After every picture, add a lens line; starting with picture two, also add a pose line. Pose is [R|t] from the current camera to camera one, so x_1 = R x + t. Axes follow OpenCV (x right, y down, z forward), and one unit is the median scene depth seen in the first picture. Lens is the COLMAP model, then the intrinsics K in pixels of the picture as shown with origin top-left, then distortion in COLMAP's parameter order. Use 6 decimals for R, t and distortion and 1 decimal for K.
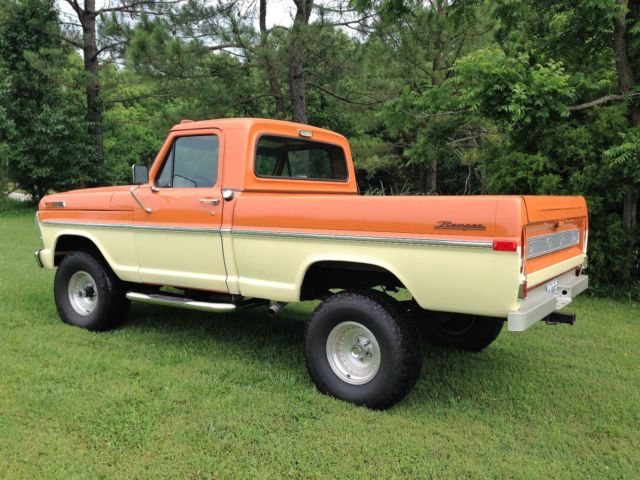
lens RADIAL K [[588.8, 0, 303.7], [0, 588.8, 239.3], [0, 0, 1]] dist [0.103346, -0.168518]
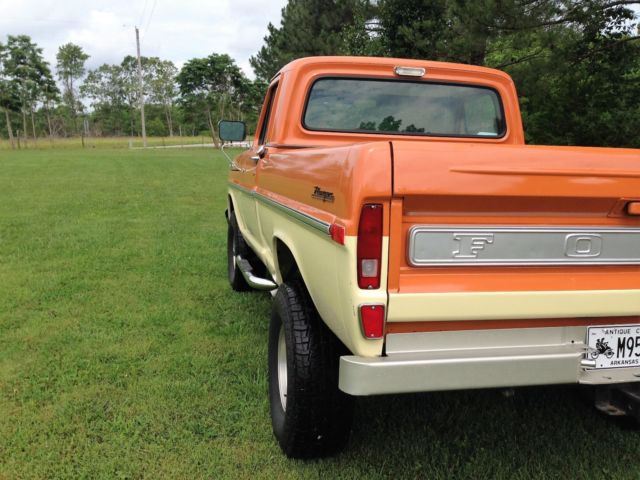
lens RADIAL K [[588.8, 0, 303.7], [0, 588.8, 239.3], [0, 0, 1]] dist [0.103346, -0.168518]
pose [[0.742707, 0.105709, -0.661220, 0.488787], [-0.078145, 0.994396, 0.071198, -0.014458], [0.665041, -0.001208, 0.746806, 0.414083]]
